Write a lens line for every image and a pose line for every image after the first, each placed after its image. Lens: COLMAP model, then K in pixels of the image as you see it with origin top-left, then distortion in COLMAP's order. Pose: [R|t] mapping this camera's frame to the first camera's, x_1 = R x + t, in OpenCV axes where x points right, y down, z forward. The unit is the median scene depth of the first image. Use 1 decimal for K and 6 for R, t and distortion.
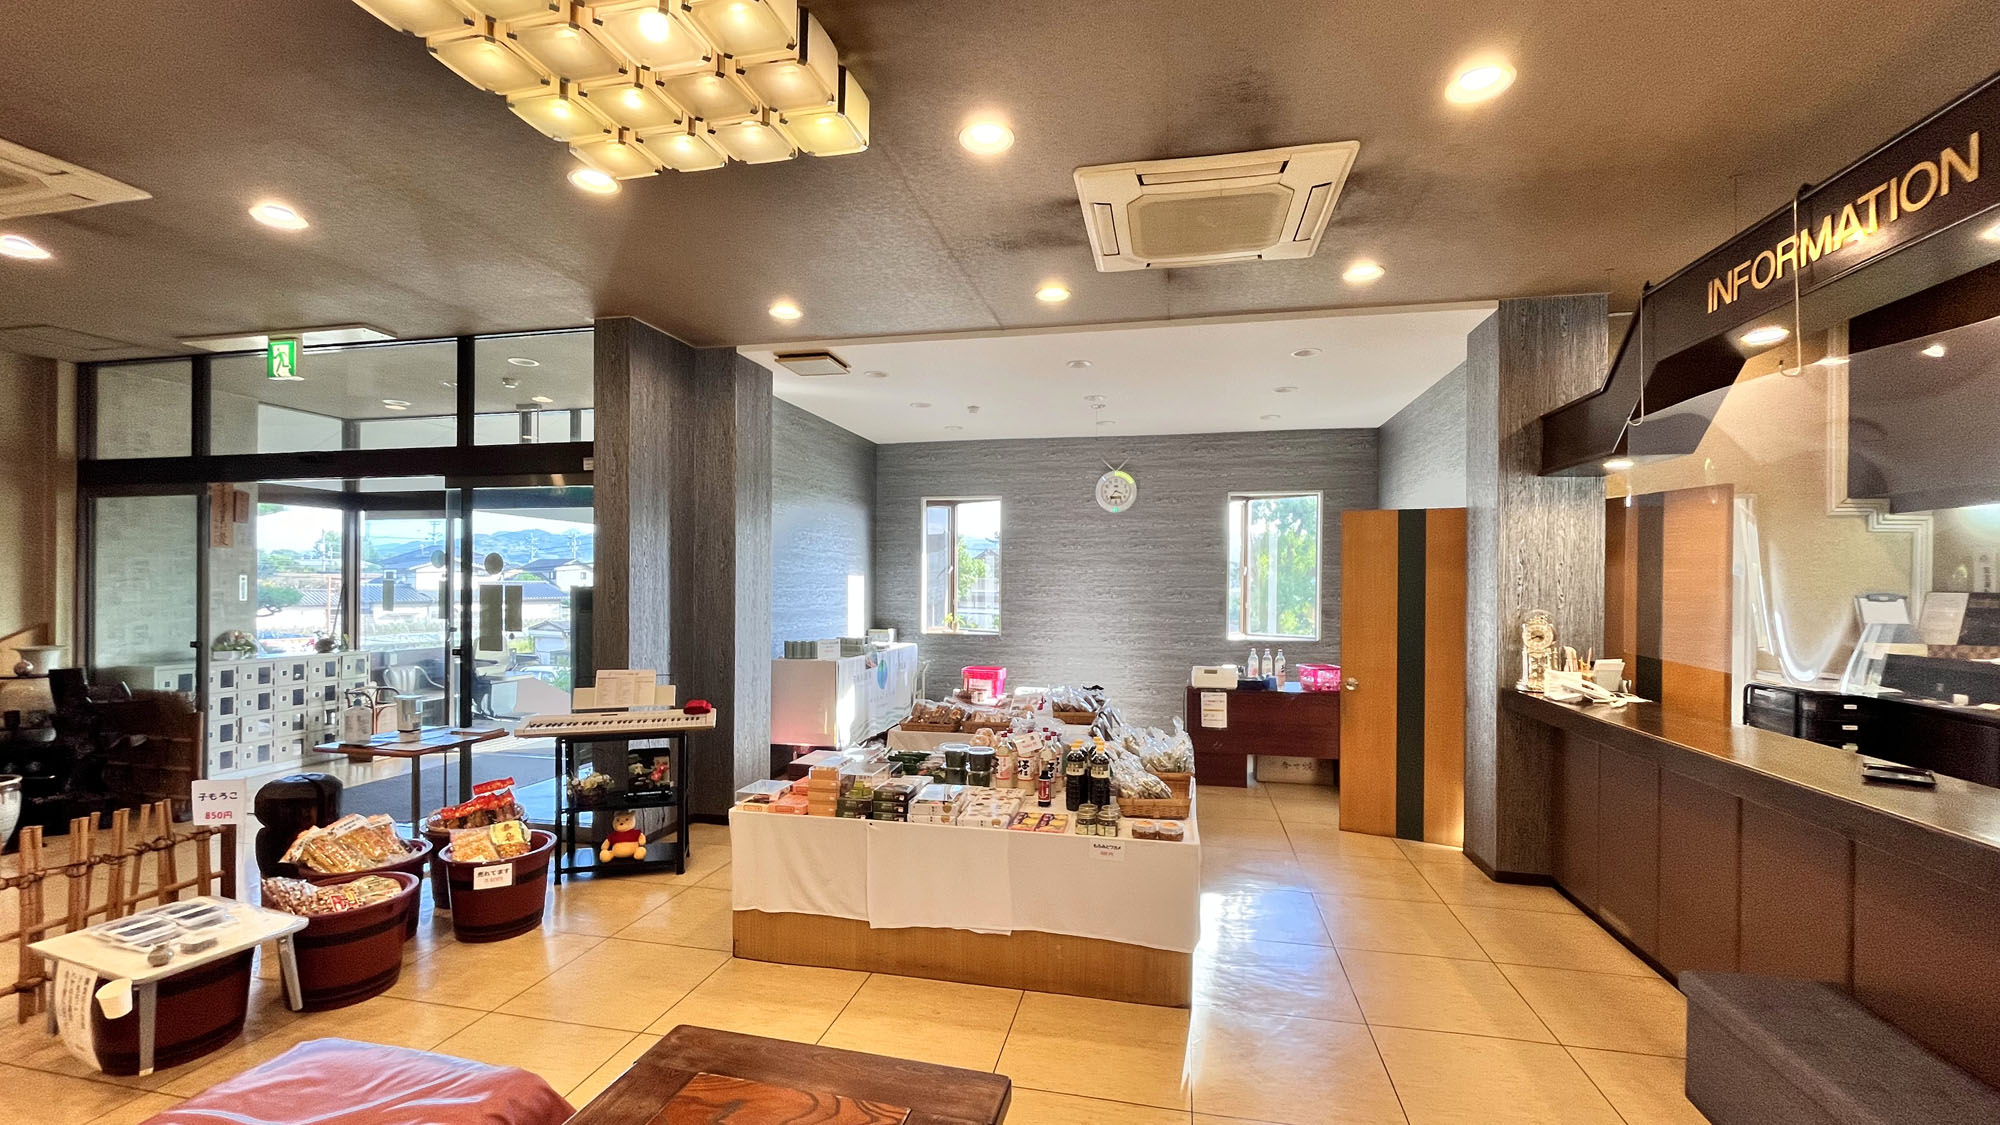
lens RADIAL K [[796.9, 0, 1006.4], [0, 796.9, 582.1], [0, 0, 1]] dist [-0.007866, -0.000362]
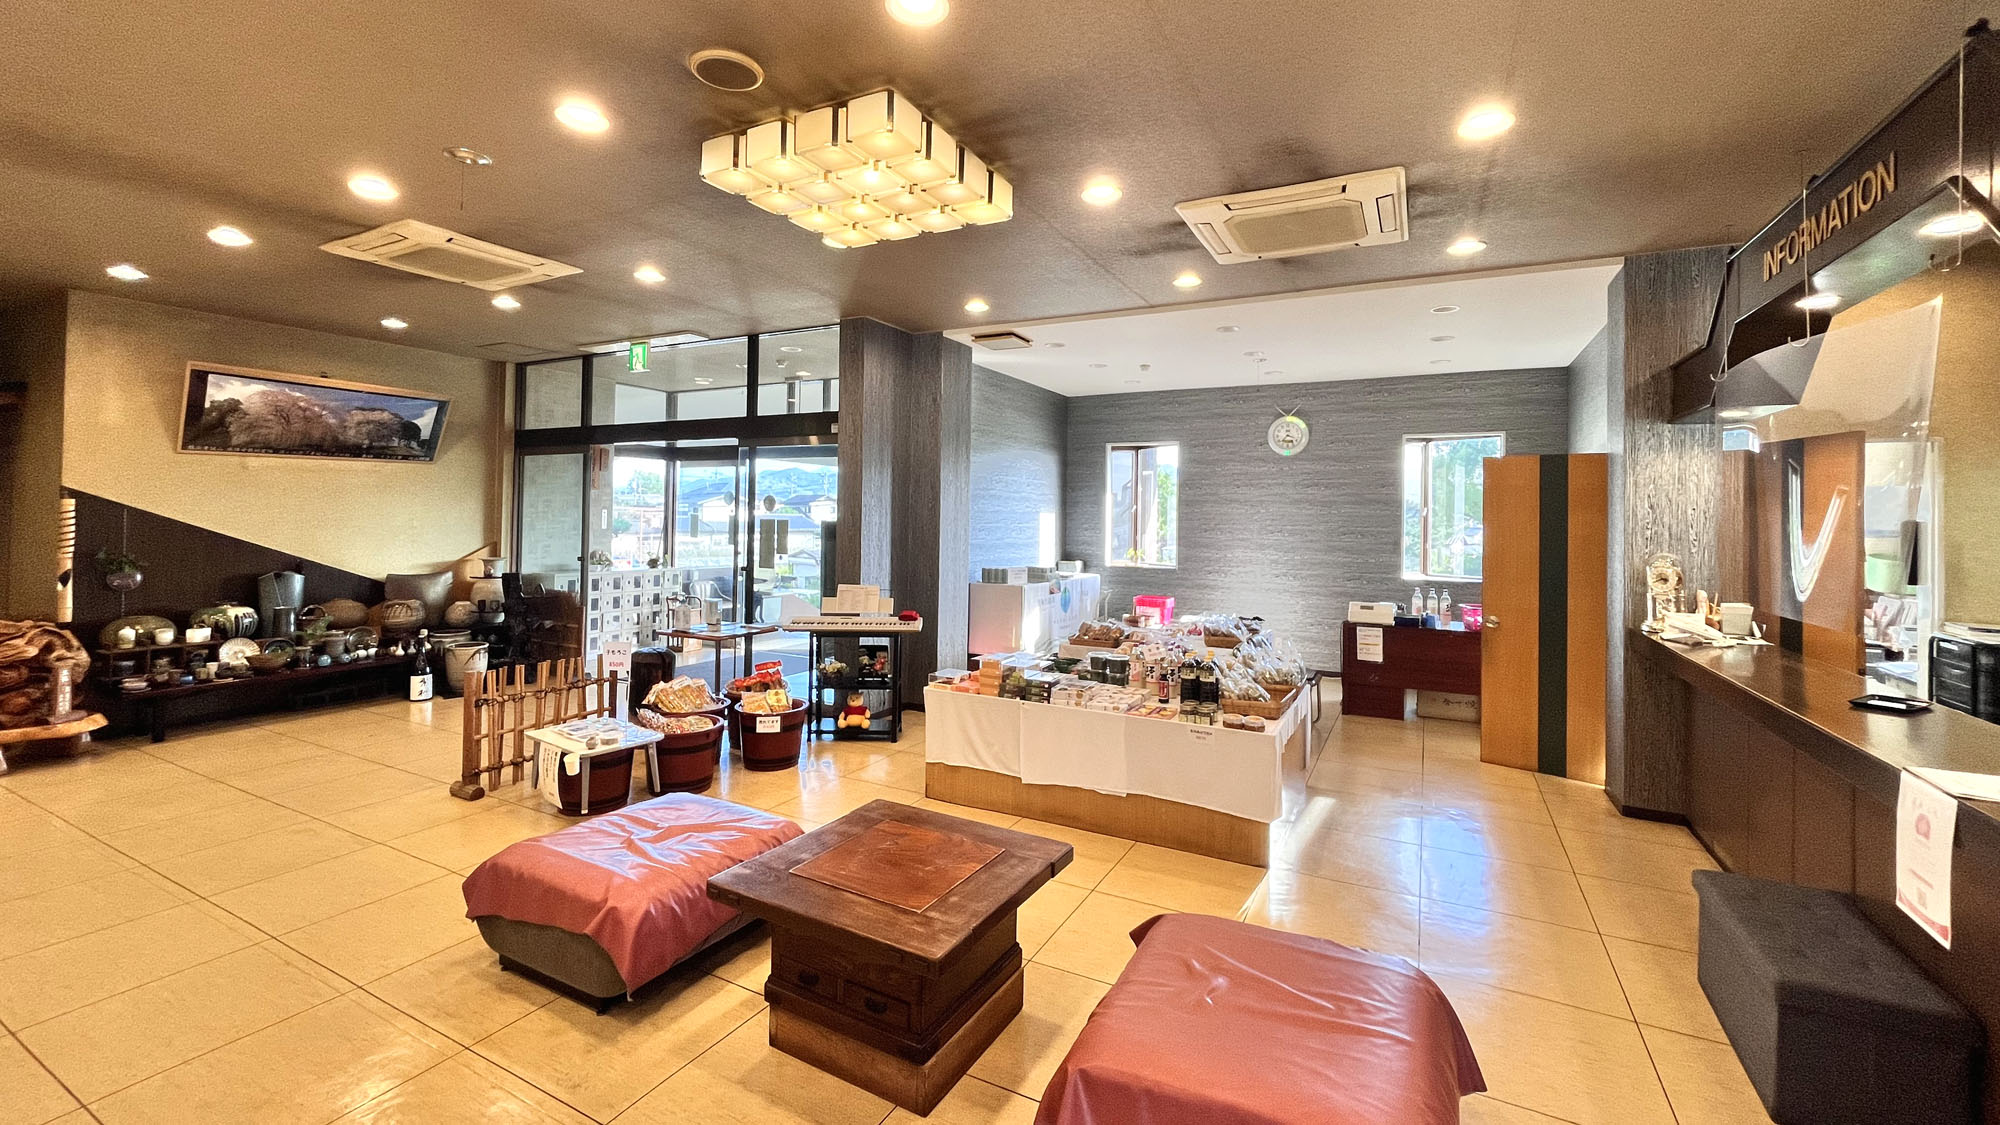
lens RADIAL K [[796.9, 0, 1009.1], [0, 796.9, 503.6], [0, 0, 1]] dist [-0.007866, -0.000362]
pose [[0.963417, 0.004963, -0.267960, 0.117984], [-0.009939, 0.999802, -0.017219, -0.003741], [0.267821, 0.019252, 0.963276, -0.210954]]
